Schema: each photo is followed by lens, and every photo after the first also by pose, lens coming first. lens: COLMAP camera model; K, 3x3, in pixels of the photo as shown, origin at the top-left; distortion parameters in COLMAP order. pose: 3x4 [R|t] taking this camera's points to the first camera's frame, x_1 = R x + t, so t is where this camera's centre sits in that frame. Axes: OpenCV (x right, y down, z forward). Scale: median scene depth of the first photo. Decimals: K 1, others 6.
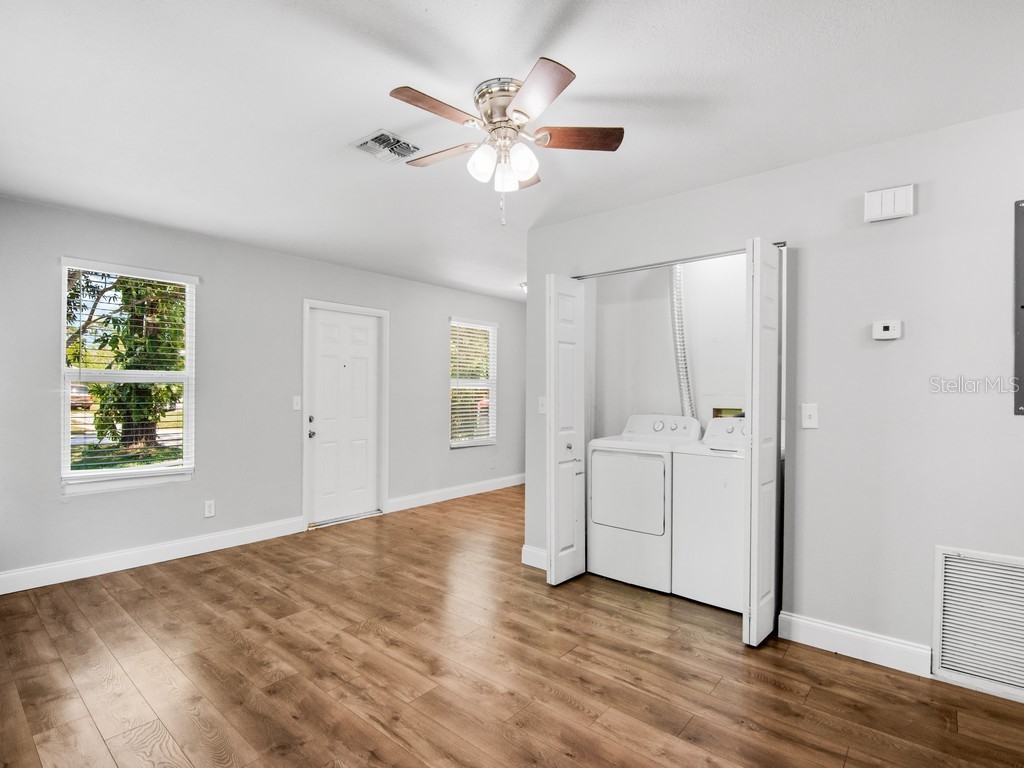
lens RADIAL K [[507.0, 0, 513.1], [0, 507.0, 391.9], [0, 0, 1]] dist [-0.002706, -0.012091]
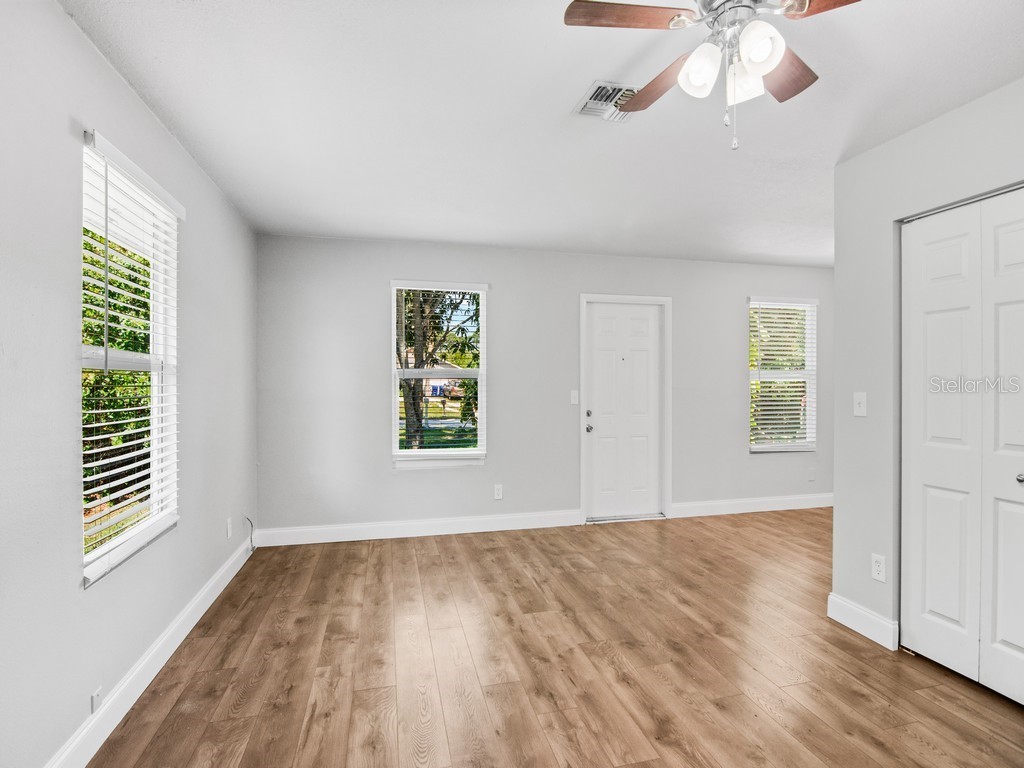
lens RADIAL K [[501.3, 0, 509.5], [0, 501.3, 385.2], [0, 0, 1]] dist [-0.000376, -0.012594]
pose [[0.807271, -0.004119, -0.590166, 0.095912], [0.003497, 0.999991, -0.002196, -0.000790], [0.590170, -0.000291, 0.807279, 0.178989]]
